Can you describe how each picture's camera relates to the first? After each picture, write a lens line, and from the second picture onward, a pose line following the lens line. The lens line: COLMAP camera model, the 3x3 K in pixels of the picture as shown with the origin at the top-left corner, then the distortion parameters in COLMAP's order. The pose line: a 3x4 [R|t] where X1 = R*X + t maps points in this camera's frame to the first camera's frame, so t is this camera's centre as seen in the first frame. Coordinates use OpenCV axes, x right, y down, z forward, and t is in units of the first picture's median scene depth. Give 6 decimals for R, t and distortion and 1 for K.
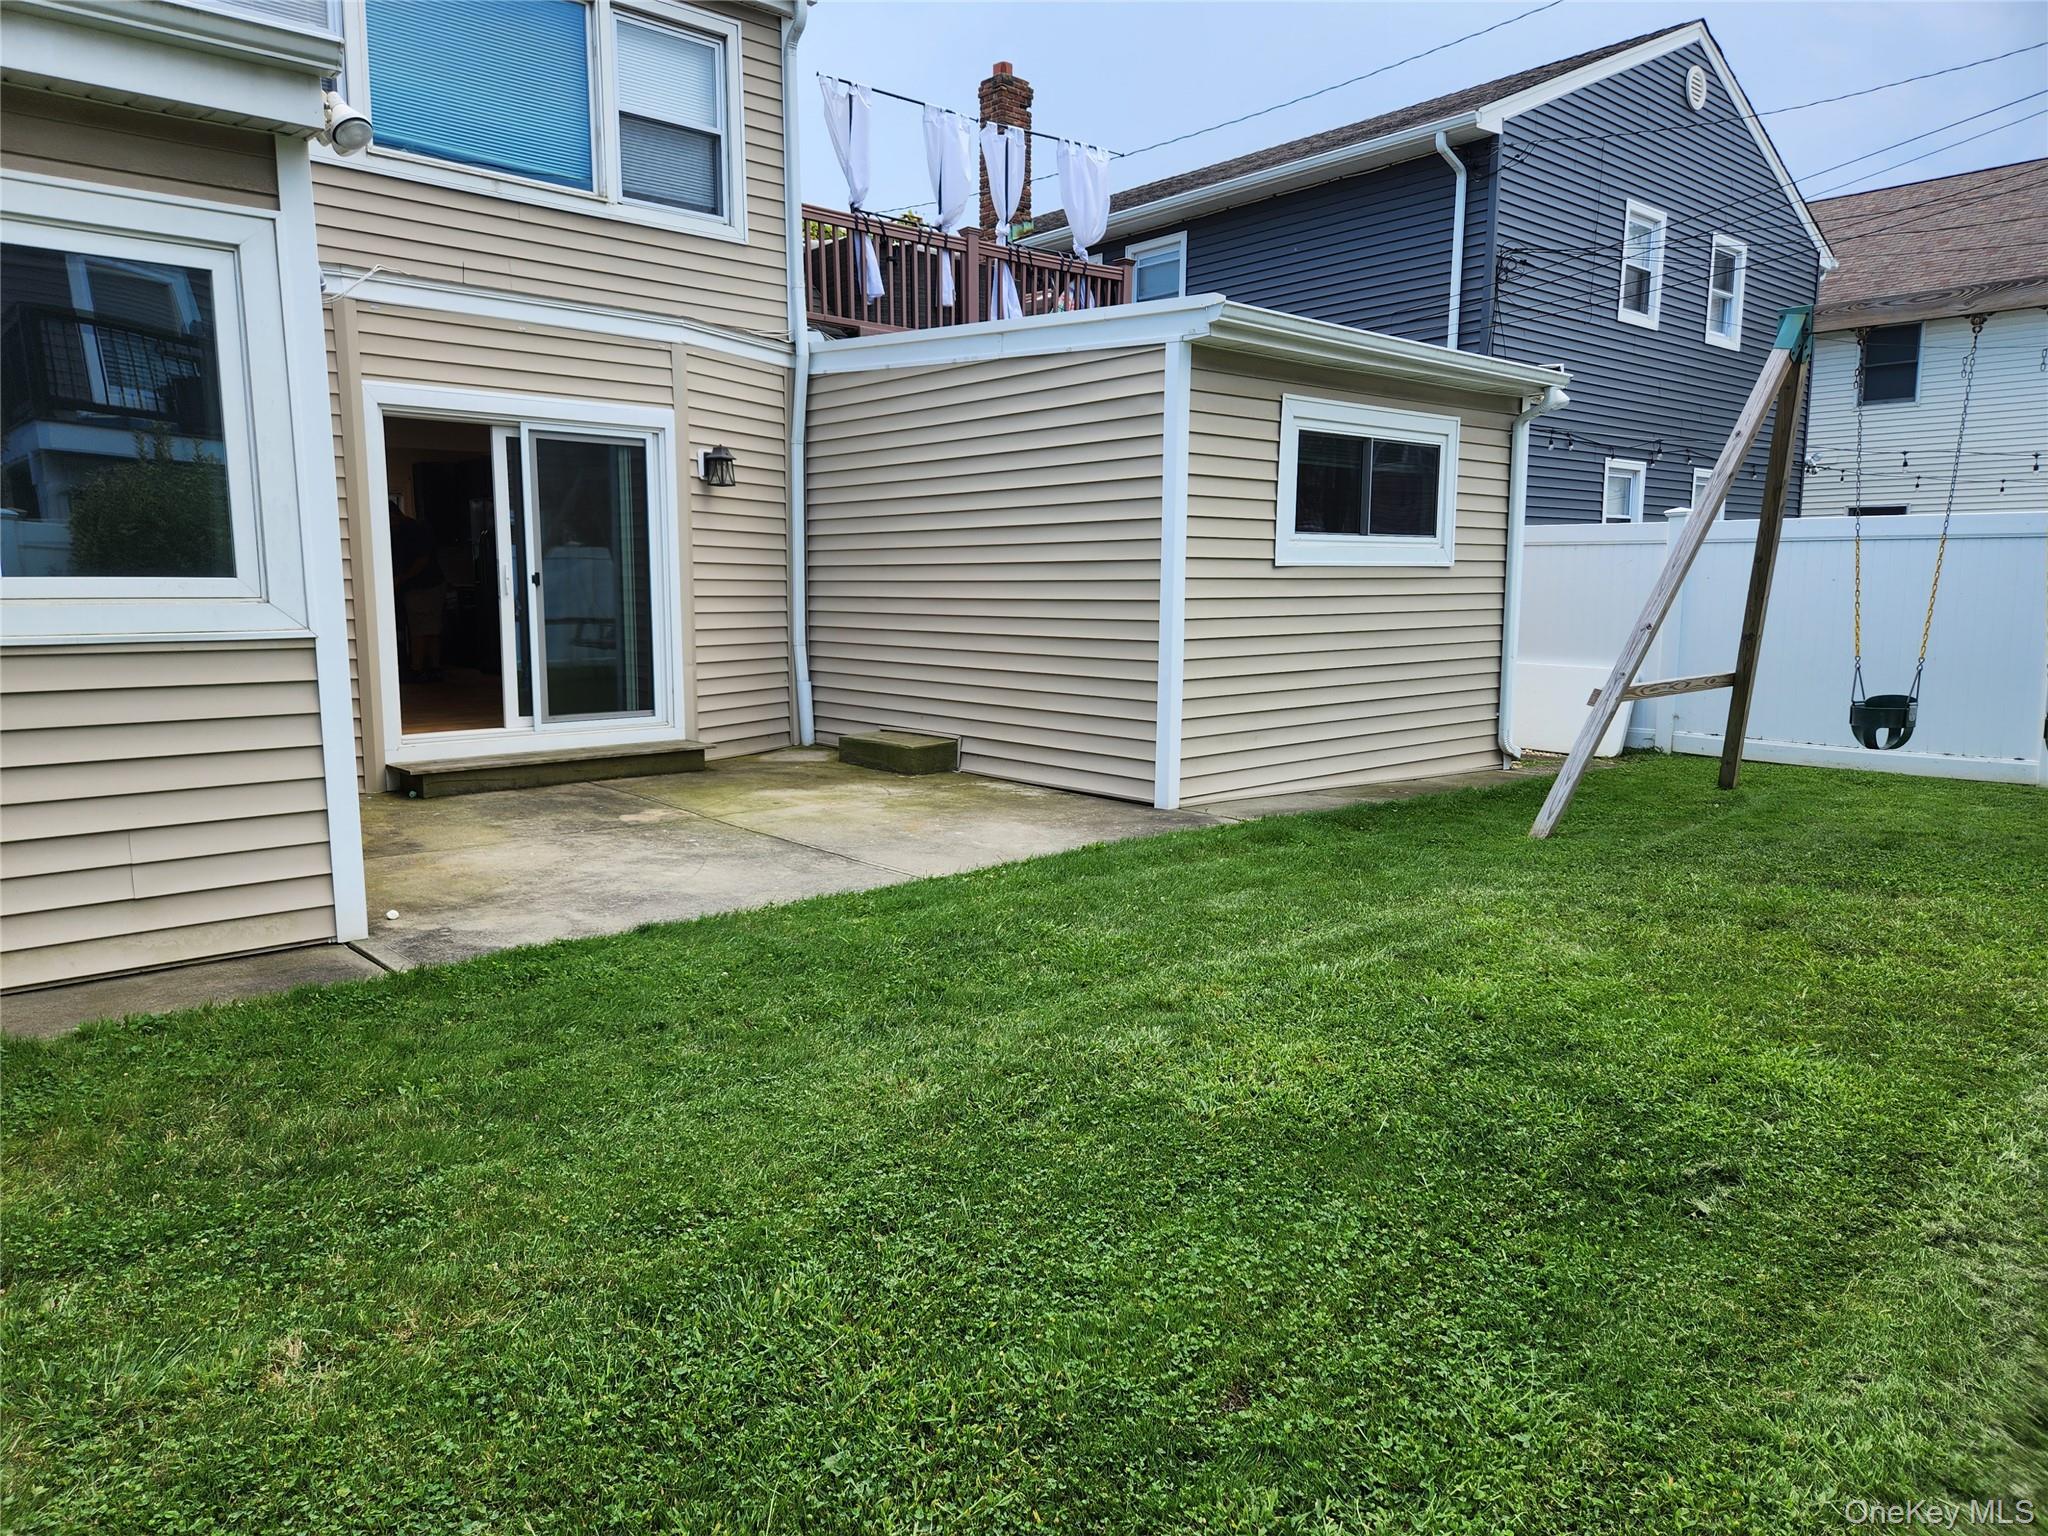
lens RADIAL K [[1375.5, 0, 988.6], [0, 1375.5, 752.6], [0, 0, 1]] dist [0.063824, -0.051920]
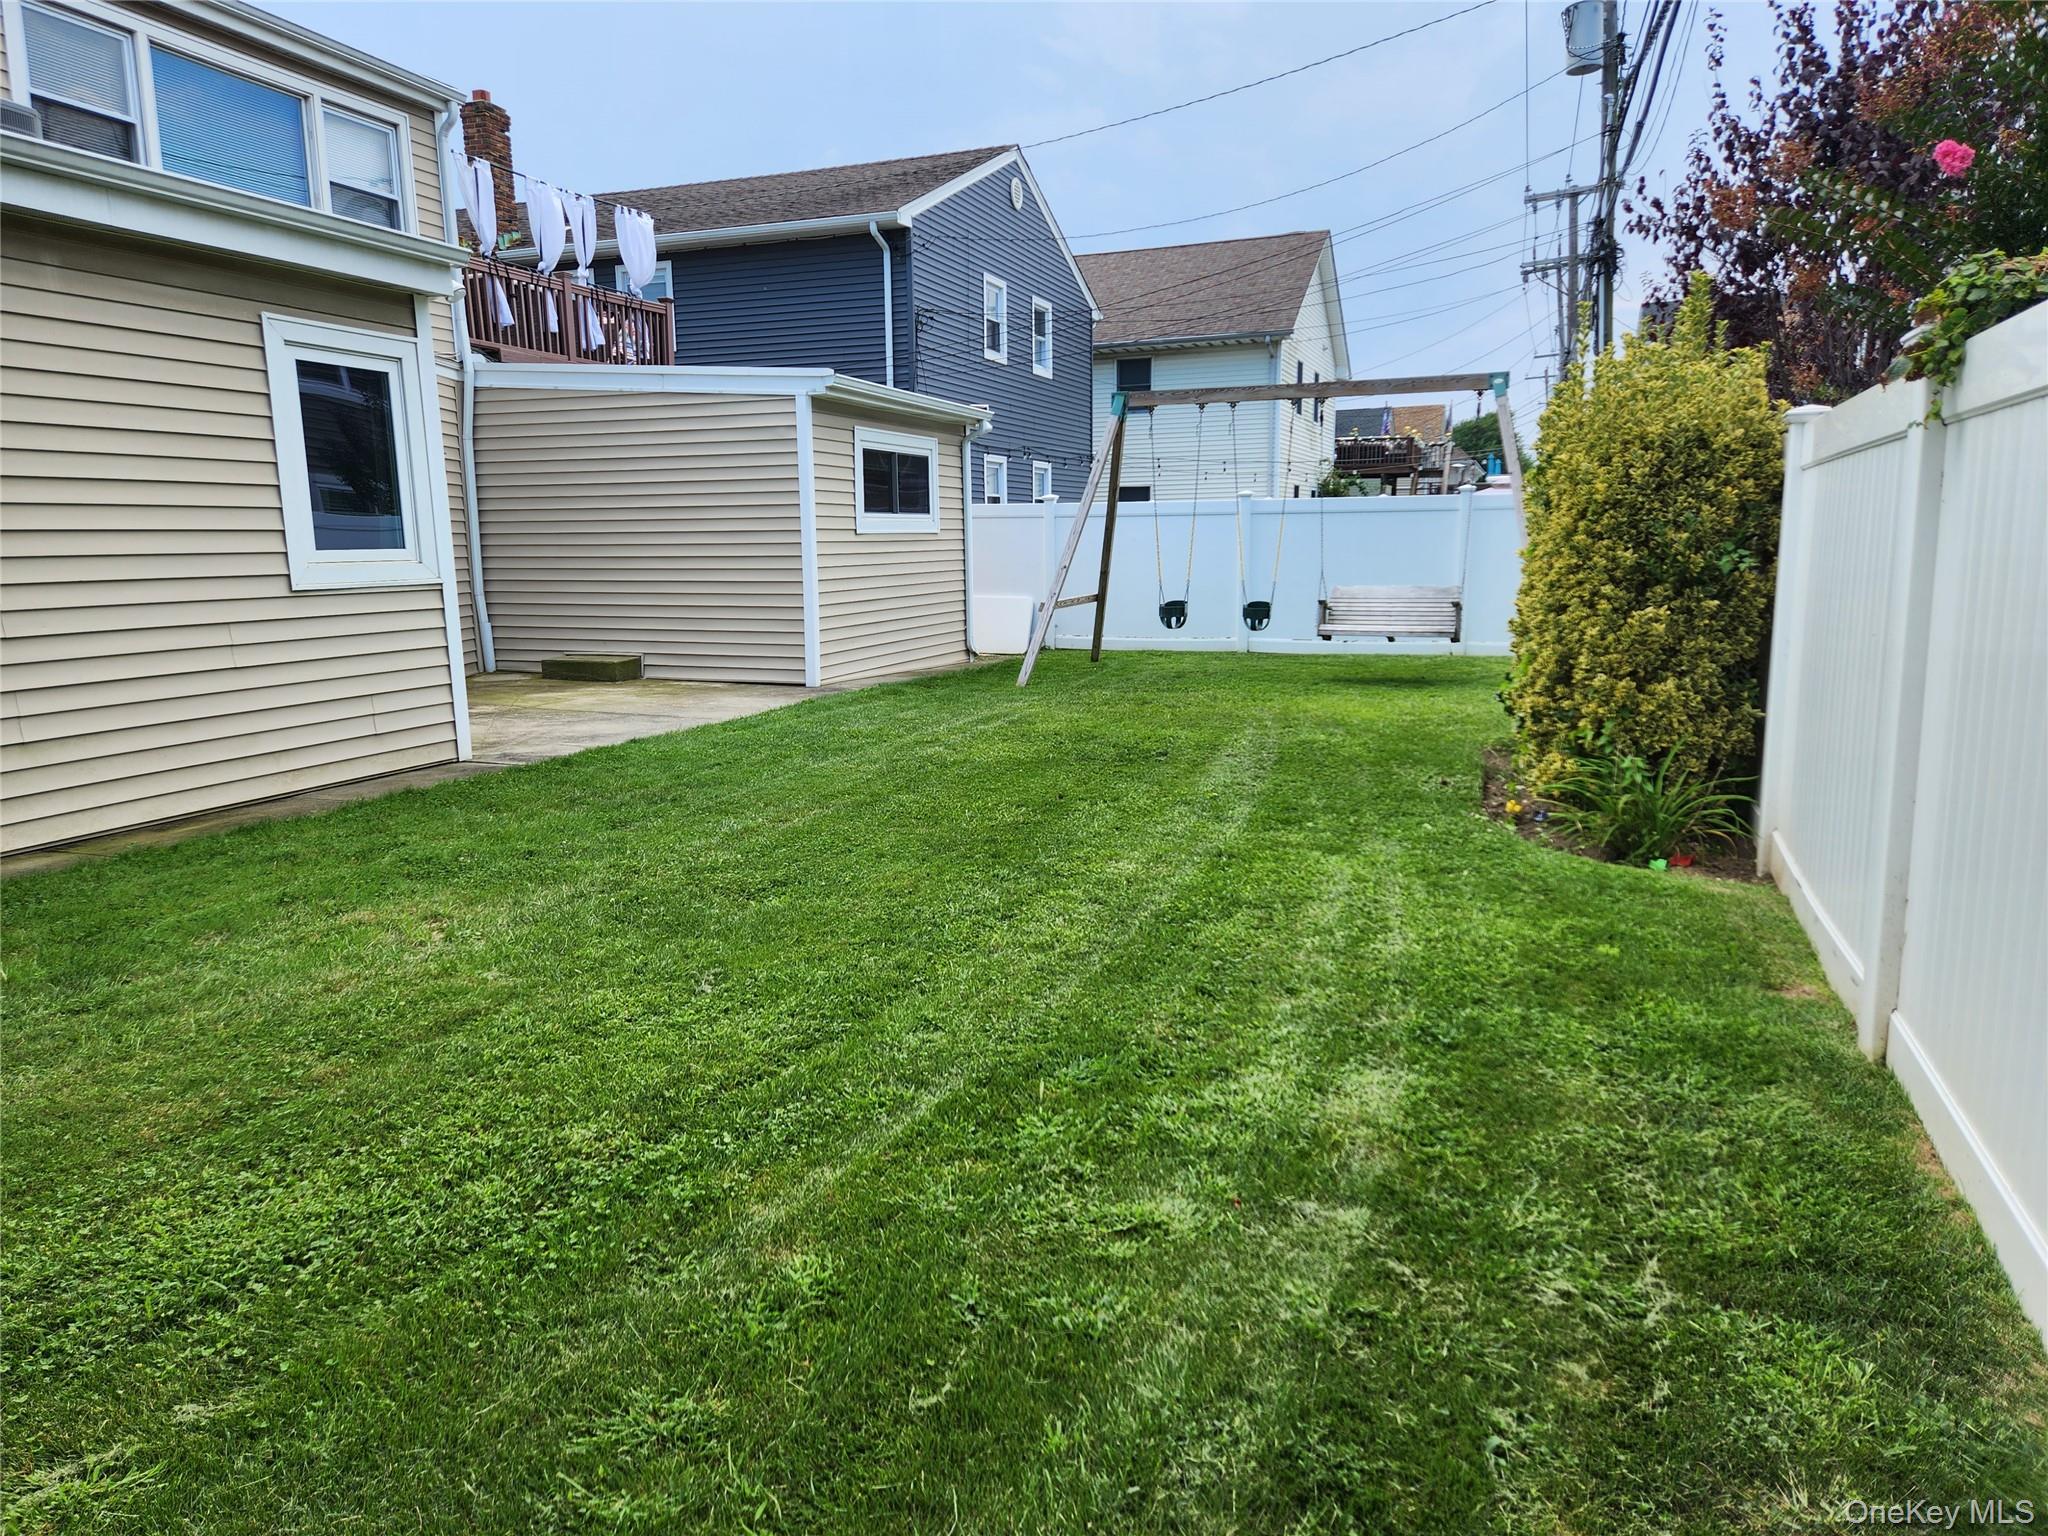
lens RADIAL K [[1375.5, 0, 1021.1], [0, 1375.5, 772.8], [0, 0, 1]] dist [0.063824, -0.051920]
pose [[0.878670, -0.090297, 0.468813, -0.354104], [0.069640, 0.995690, 0.061254, 0.050021], [-0.472323, -0.021174, 0.881171, -0.449542]]
